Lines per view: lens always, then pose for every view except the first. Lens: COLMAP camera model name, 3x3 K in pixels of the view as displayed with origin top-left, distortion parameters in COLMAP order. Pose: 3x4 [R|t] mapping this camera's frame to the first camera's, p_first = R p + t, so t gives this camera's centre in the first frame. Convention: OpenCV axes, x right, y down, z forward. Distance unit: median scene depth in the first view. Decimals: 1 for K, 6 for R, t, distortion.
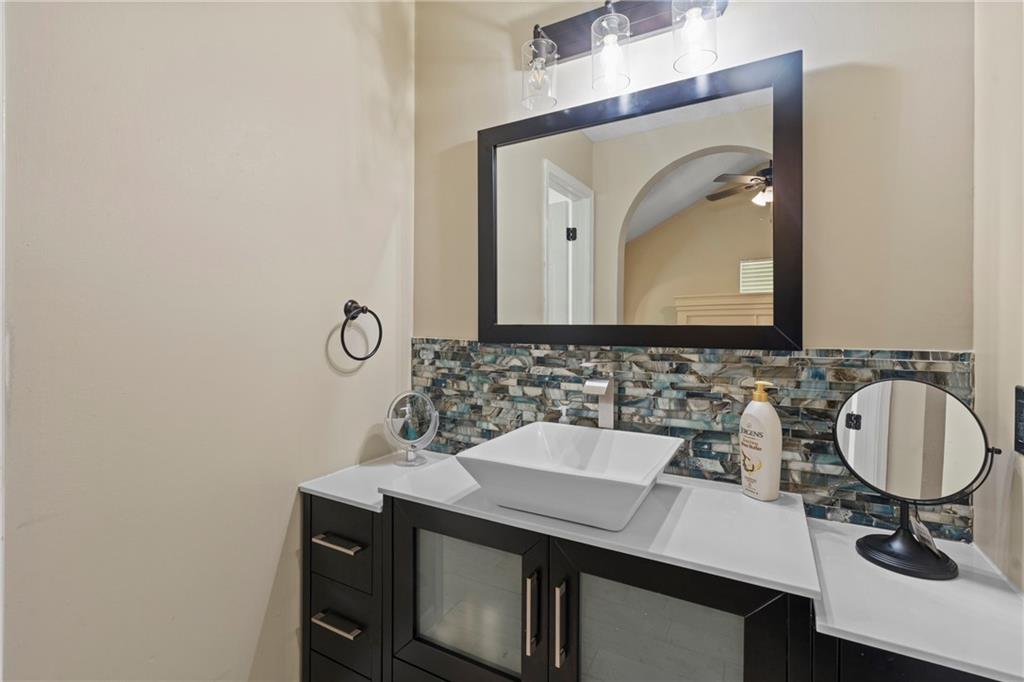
lens RADIAL K [[470.3, 0, 506.2], [0, 470.3, 326.6], [0, 0, 1]] dist [-0.006955, 0.003305]
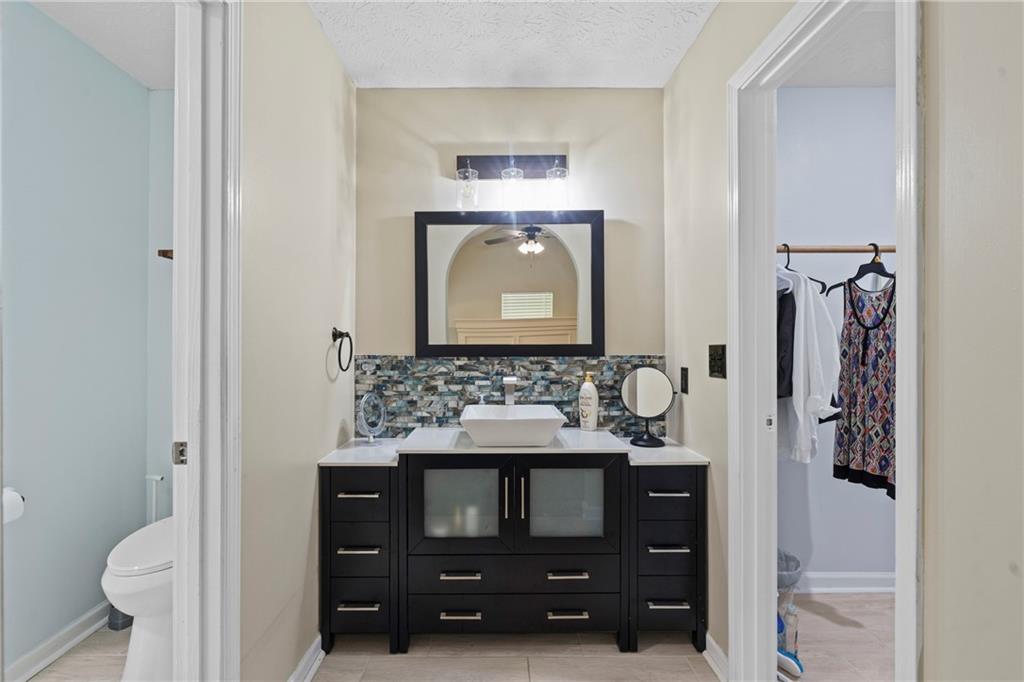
lens RADIAL K [[470.3, 0, 509.0], [0, 470.3, 341.7], [0, 0, 1]] dist [-0.006955, 0.003305]
pose [[0.863509, -0.002364, 0.504328, -0.643622], [0.007103, 0.999947, -0.007475, -0.000251], [-0.504283, 0.010037, 0.863480, -0.473062]]
